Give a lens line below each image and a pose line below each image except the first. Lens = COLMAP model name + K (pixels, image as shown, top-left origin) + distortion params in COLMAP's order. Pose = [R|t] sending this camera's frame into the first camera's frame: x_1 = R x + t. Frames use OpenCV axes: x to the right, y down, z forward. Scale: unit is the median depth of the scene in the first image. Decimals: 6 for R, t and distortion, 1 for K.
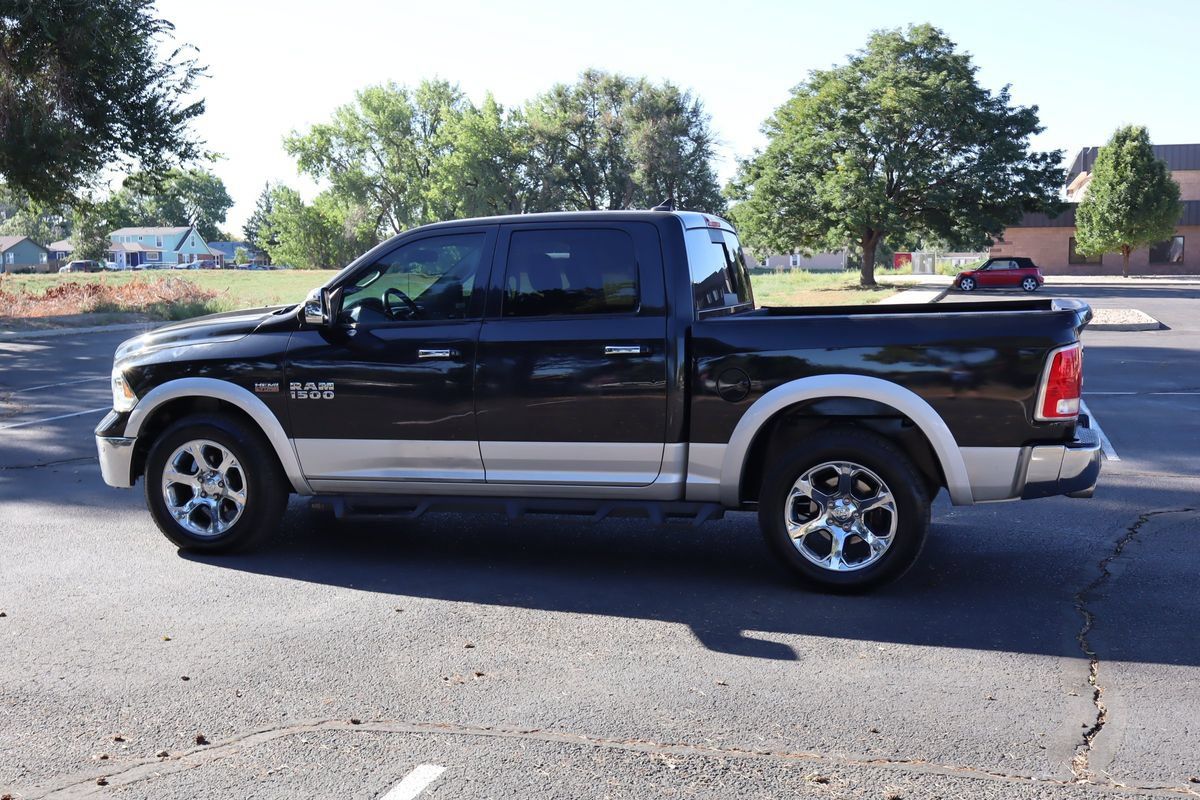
lens RADIAL K [[1421.7, 0, 600.0], [0, 1421.7, 400.0], [0, 0, 1]] dist [0.004278, 0.009887]
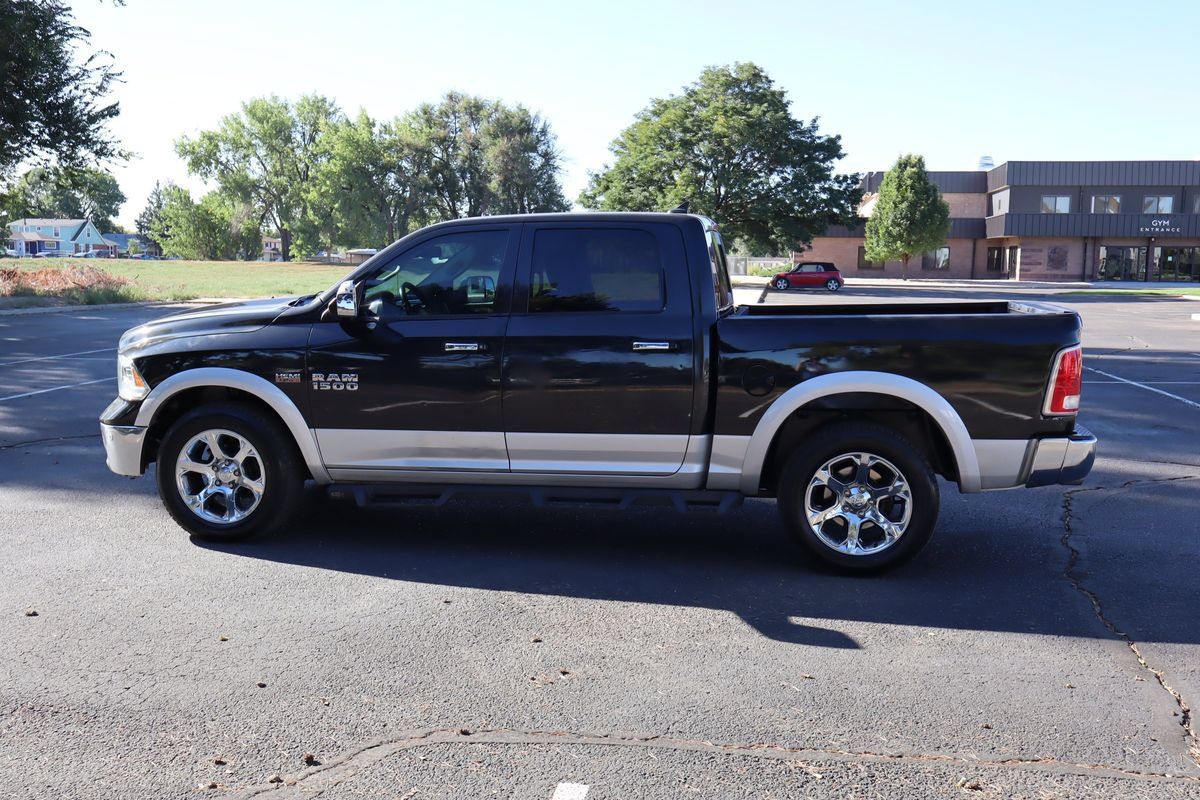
lens RADIAL K [[1200.3, 0, 606.2], [0, 1200.3, 398.4], [0, 0, 1]] dist [0.018516, -0.003860]
pose [[0.990882, 0.004261, 0.134668, -0.022785], [-0.006630, 0.999831, 0.017149, -0.001929], [-0.134572, -0.017886, 0.990742, 0.021783]]
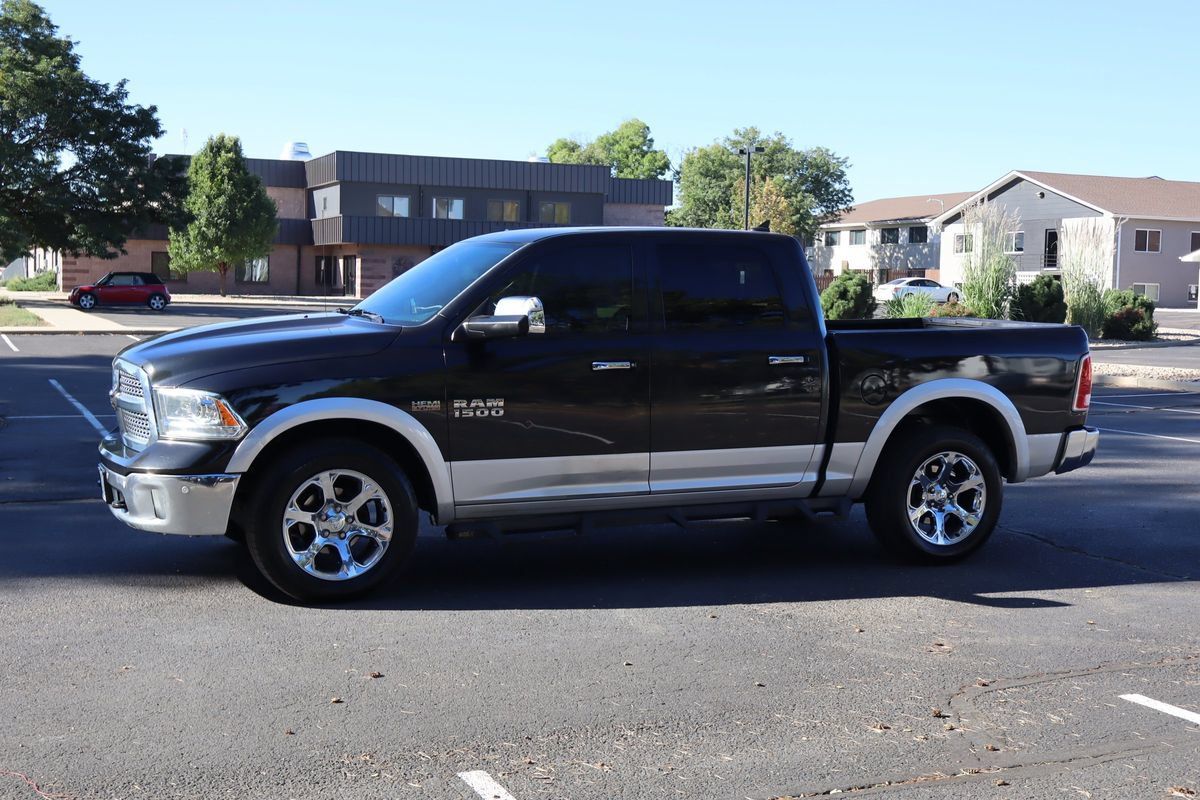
lens RADIAL K [[1607.1, 0, 653.5], [0, 1607.1, 398.3], [0, 0, 1]] dist [0.021058, -0.035420]
pose [[0.745299, -0.022444, 0.666353, -0.147174], [0.037526, 0.999261, -0.008316, 0.000051], [-0.665674, 0.031204, 0.745590, 0.026347]]
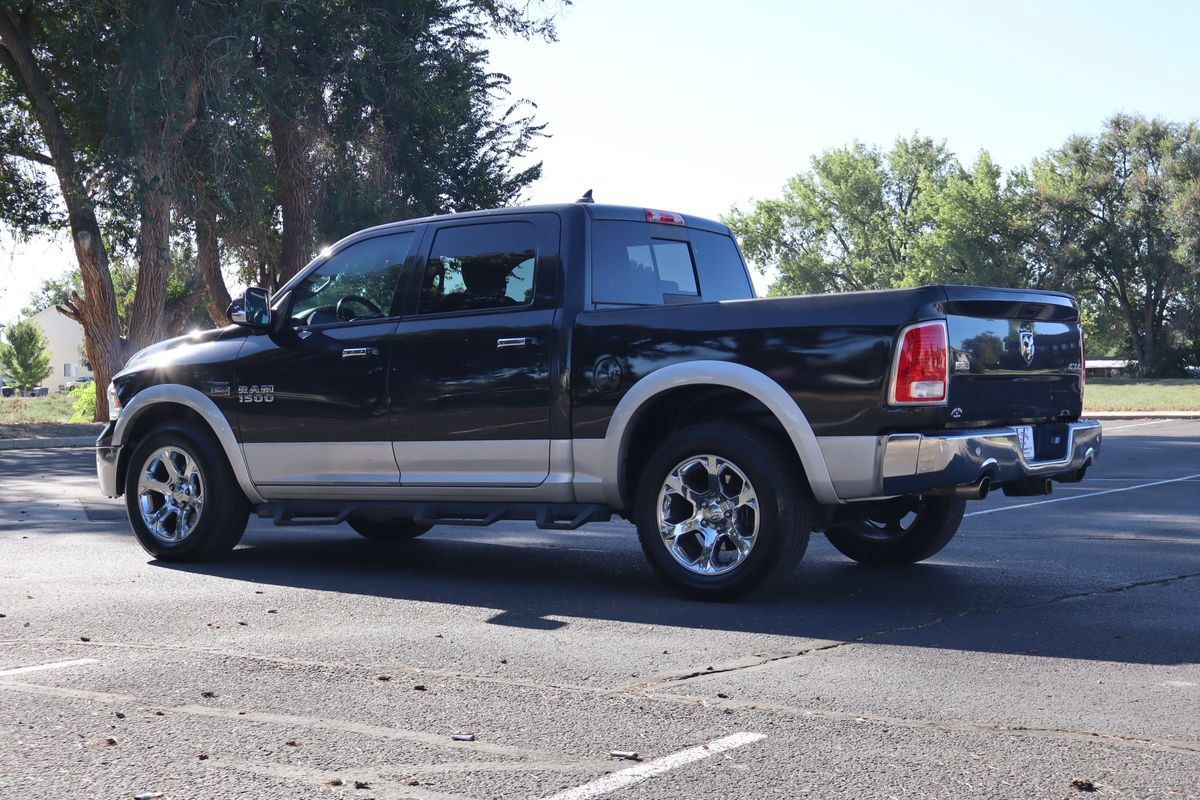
lens RADIAL K [[1882.4, 0, 562.2], [0, 1882.4, 403.2], [0, 0, 1]] dist [0.021699, -0.055437]
pose [[0.943192, 0.002745, -0.332236, 0.079399], [-0.032154, 0.996026, -0.083053, 0.018586], [0.330688, 0.089018, 0.939532, -0.030823]]
